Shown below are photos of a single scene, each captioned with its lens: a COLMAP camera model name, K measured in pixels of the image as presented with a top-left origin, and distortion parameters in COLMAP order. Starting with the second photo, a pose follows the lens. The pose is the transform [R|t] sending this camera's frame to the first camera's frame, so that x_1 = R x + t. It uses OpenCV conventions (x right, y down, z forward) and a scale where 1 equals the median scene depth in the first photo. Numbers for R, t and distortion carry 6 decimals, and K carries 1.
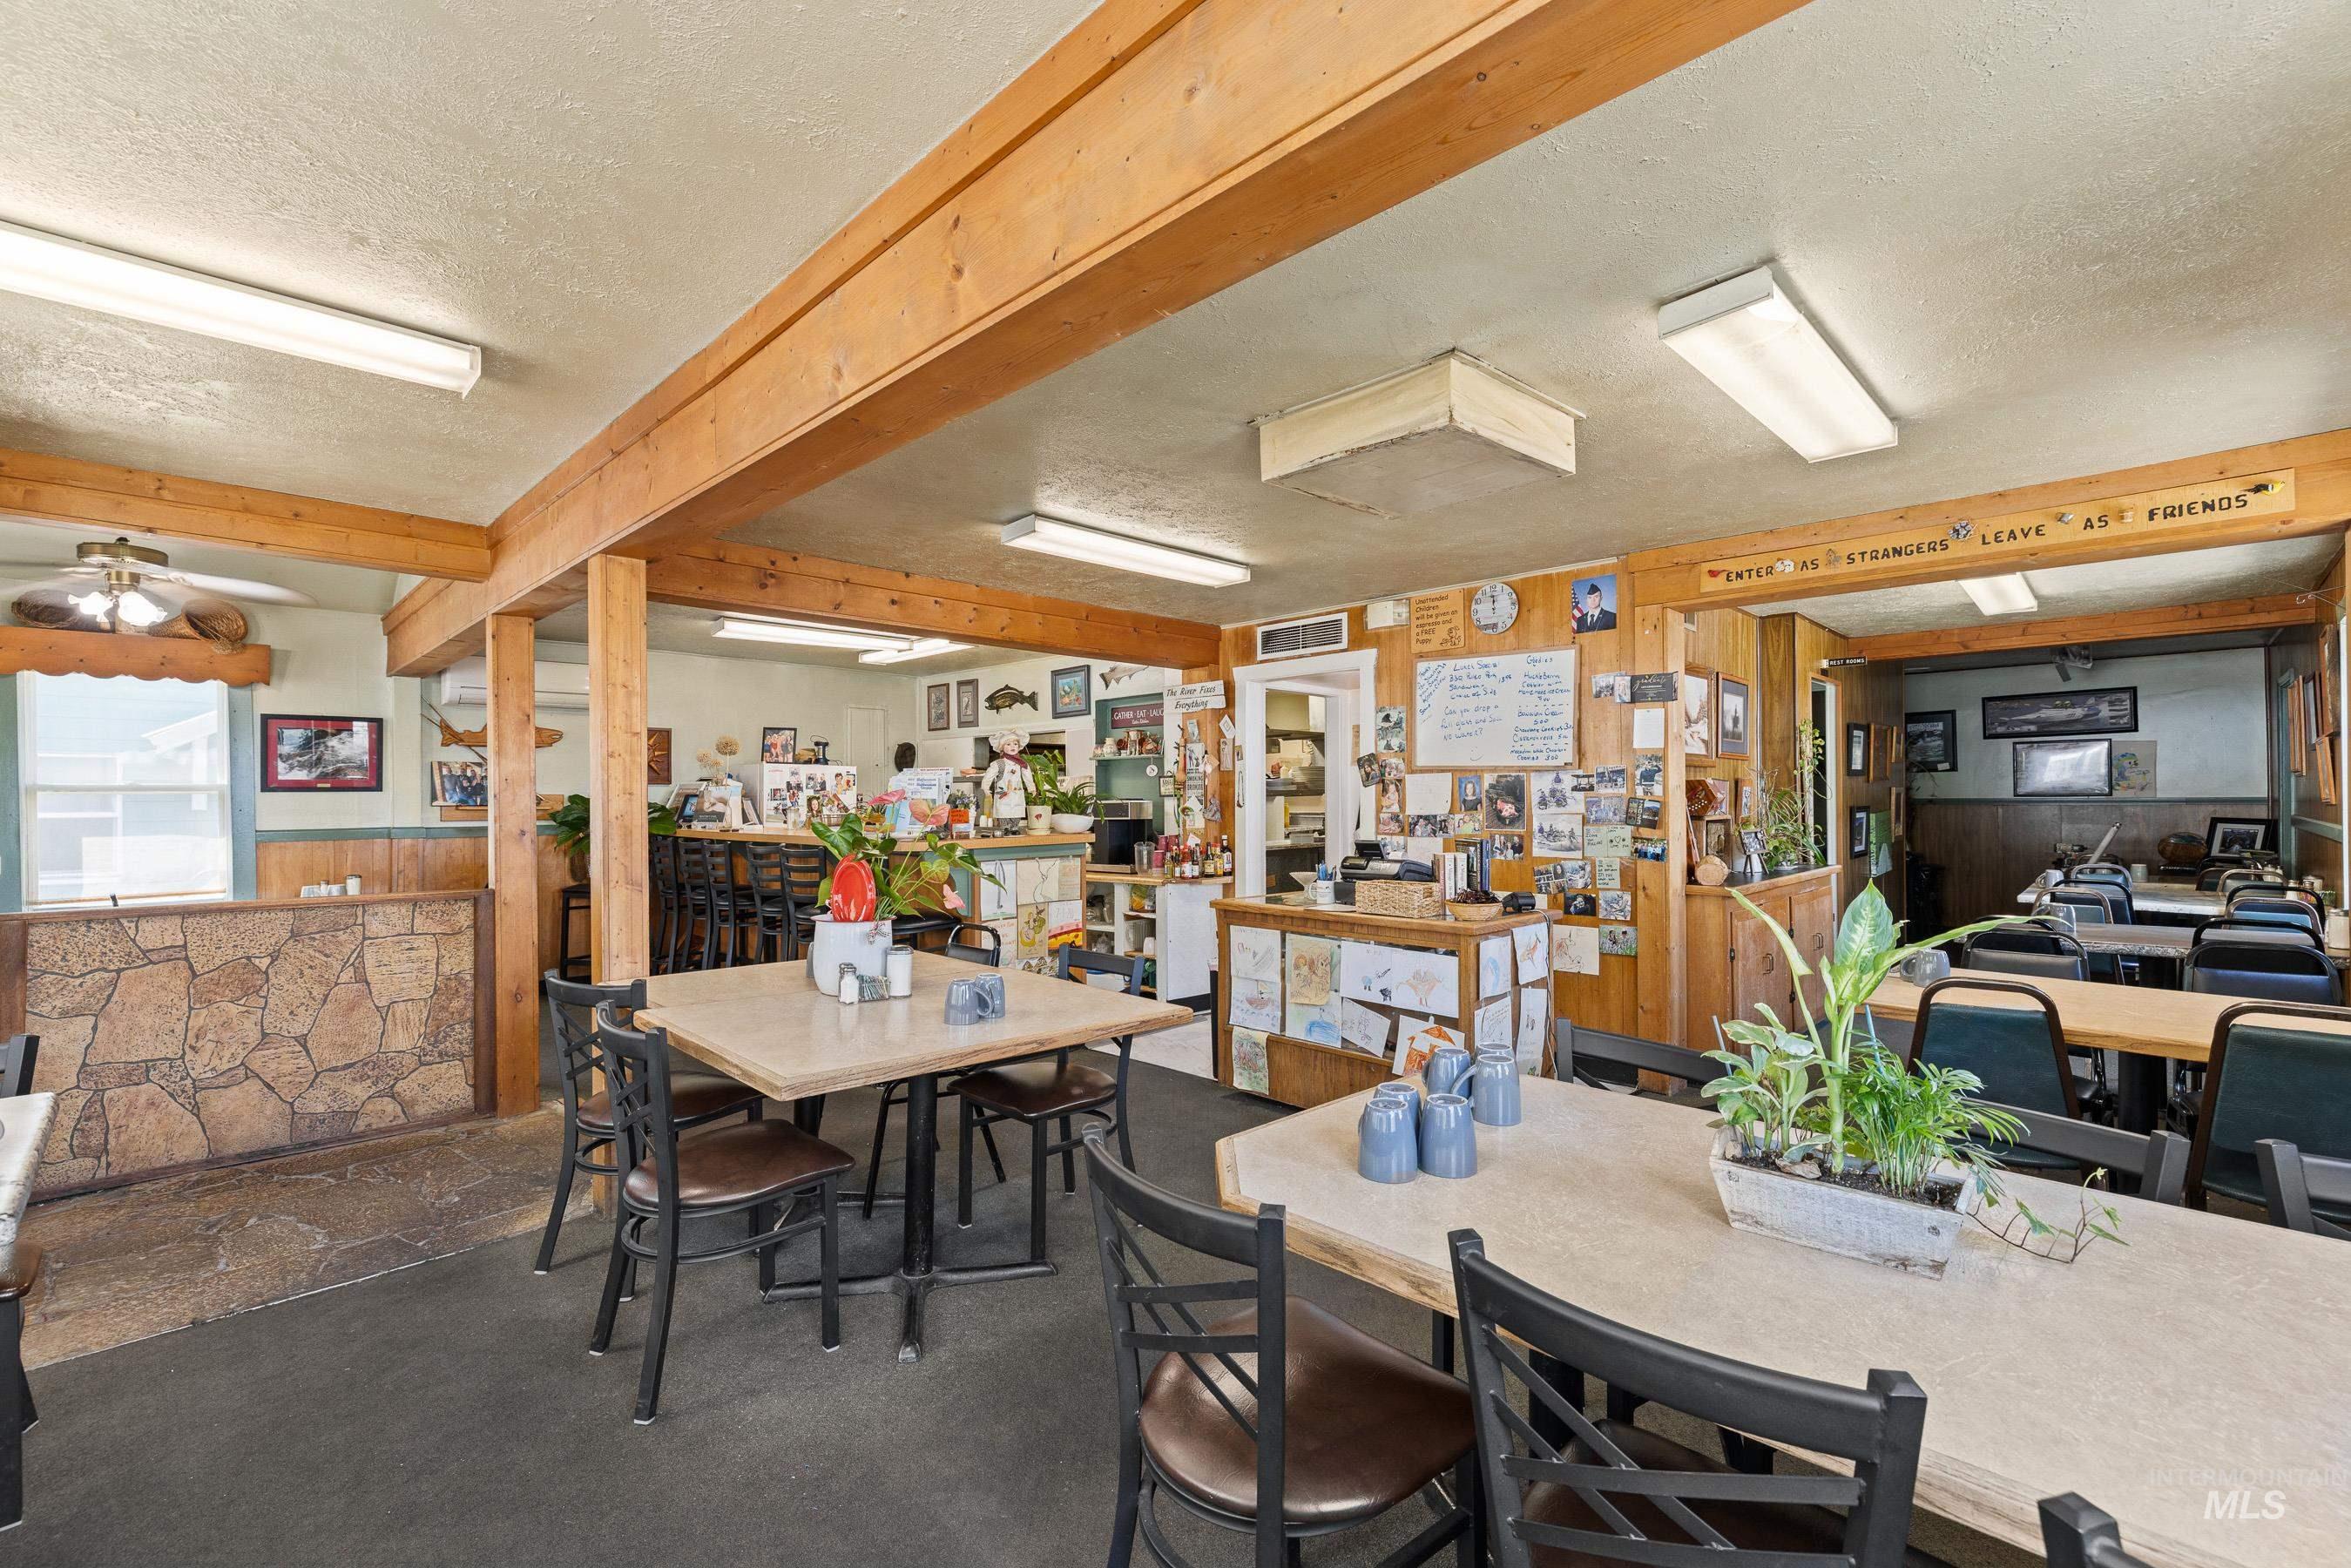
lens RADIAL K [[1004.3, 0, 1172.0], [0, 1004.3, 784.7], [0, 0, 1]] dist [0.000654, 0.000257]
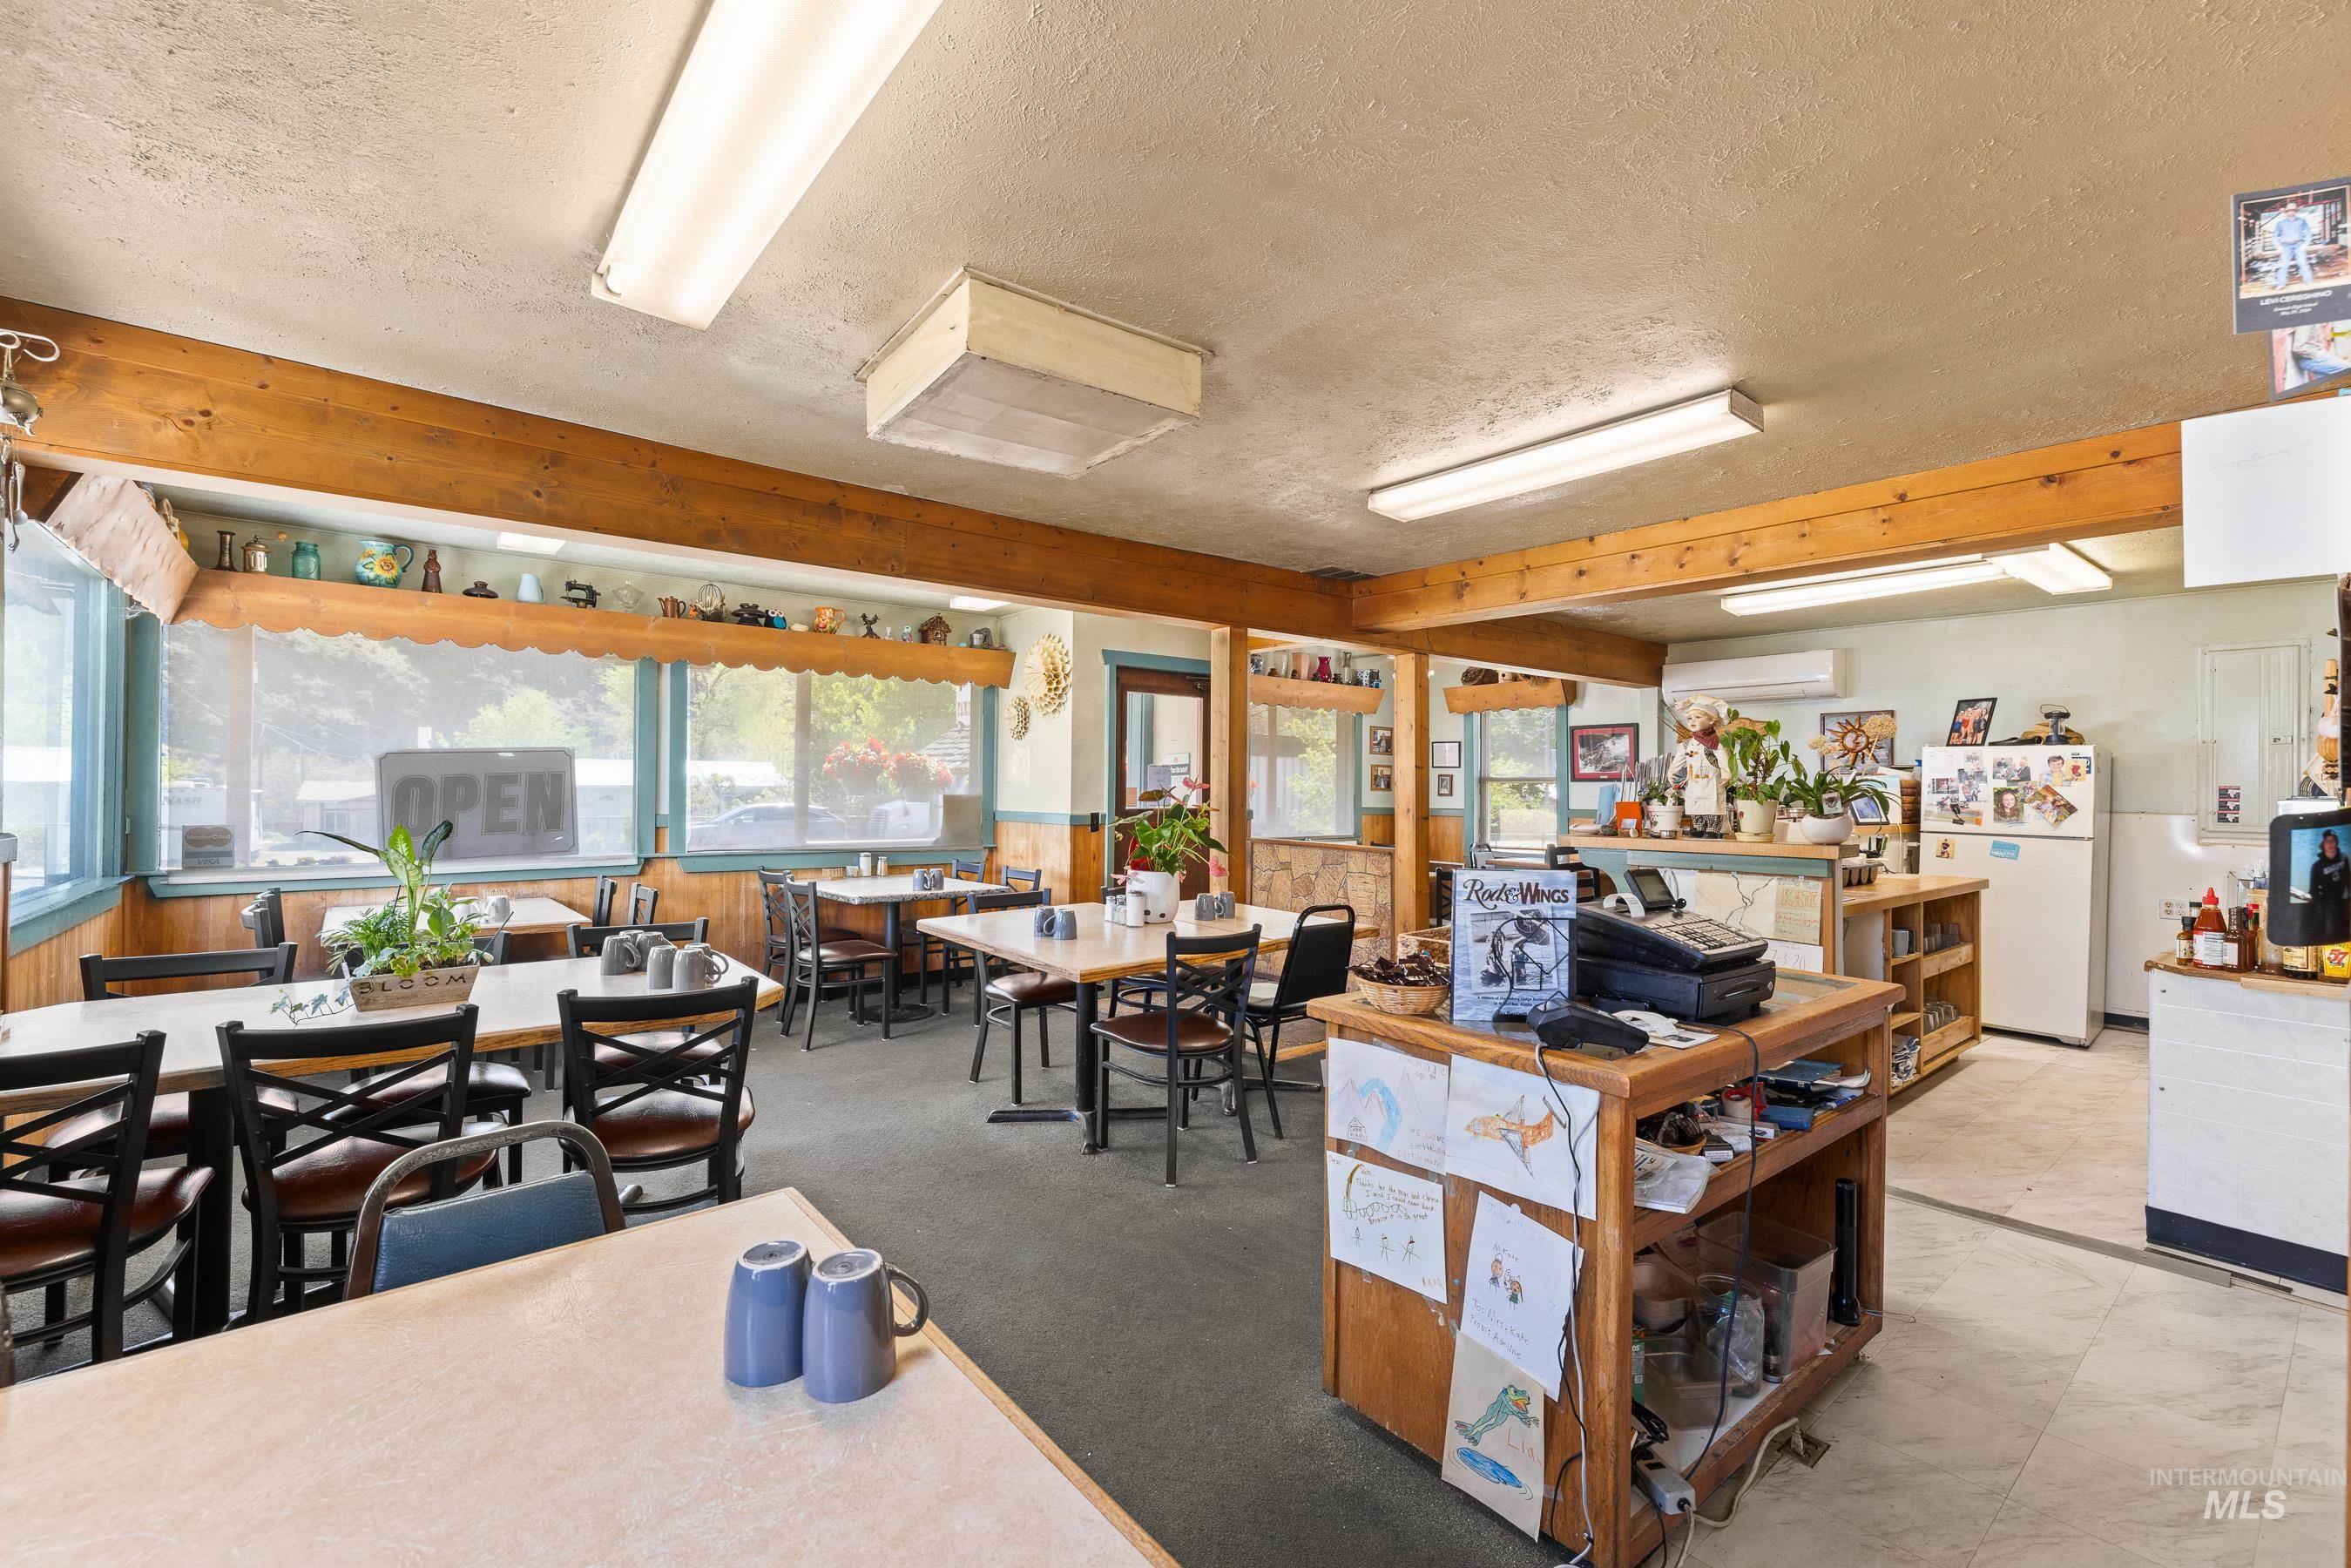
lens RADIAL K [[1004.3, 0, 1172.4], [0, 1004.3, 778.4], [0, 0, 1]] dist [0.000654, 0.000257]
pose [[-0.101509, -0.003817, -0.994827, 0.469693], [0.003331, 0.999986, -0.004176, 0.005453], [0.994829, -0.003738, -0.101495, 0.506047]]
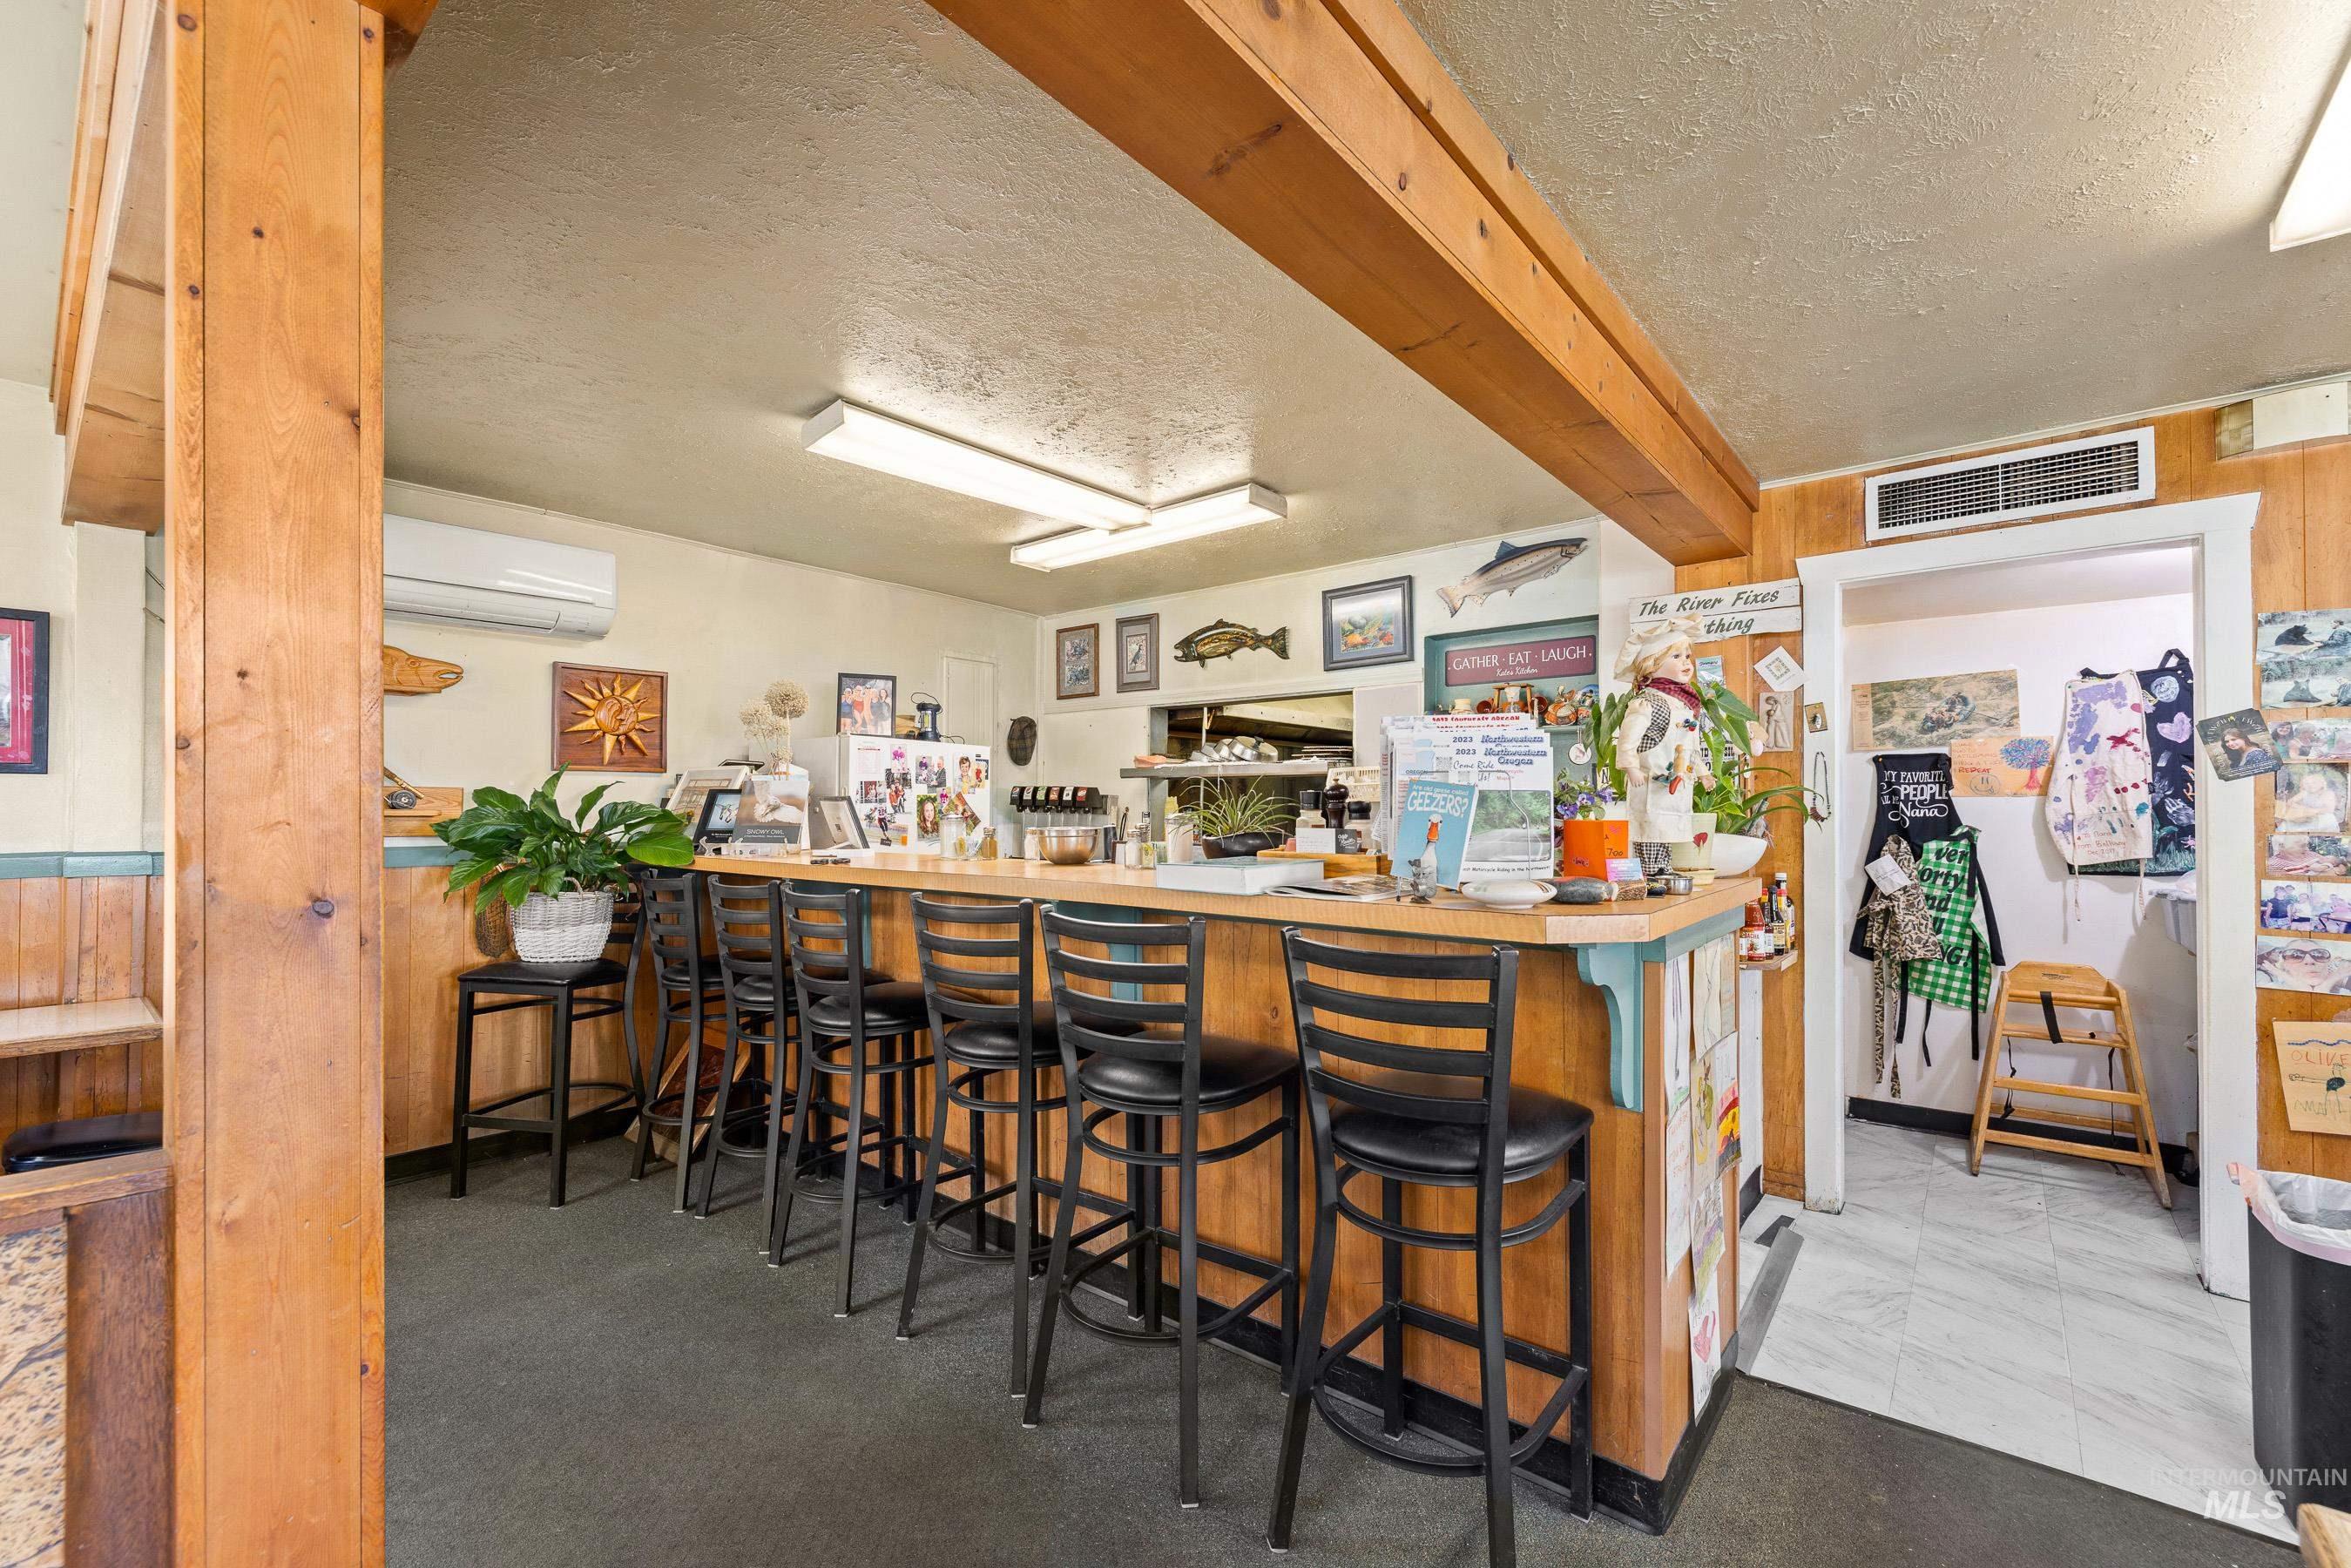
lens RADIAL K [[1004.3, 0, 1181.1], [0, 1004.3, 799.5], [0, 0, 1]] dist [0.000654, 0.000257]
pose [[0.996206, 0.007915, 0.086664, -0.284218], [-0.008023, 0.999967, 0.000897, 0.012492], [-0.086654, -0.001588, 0.996237, 0.456452]]
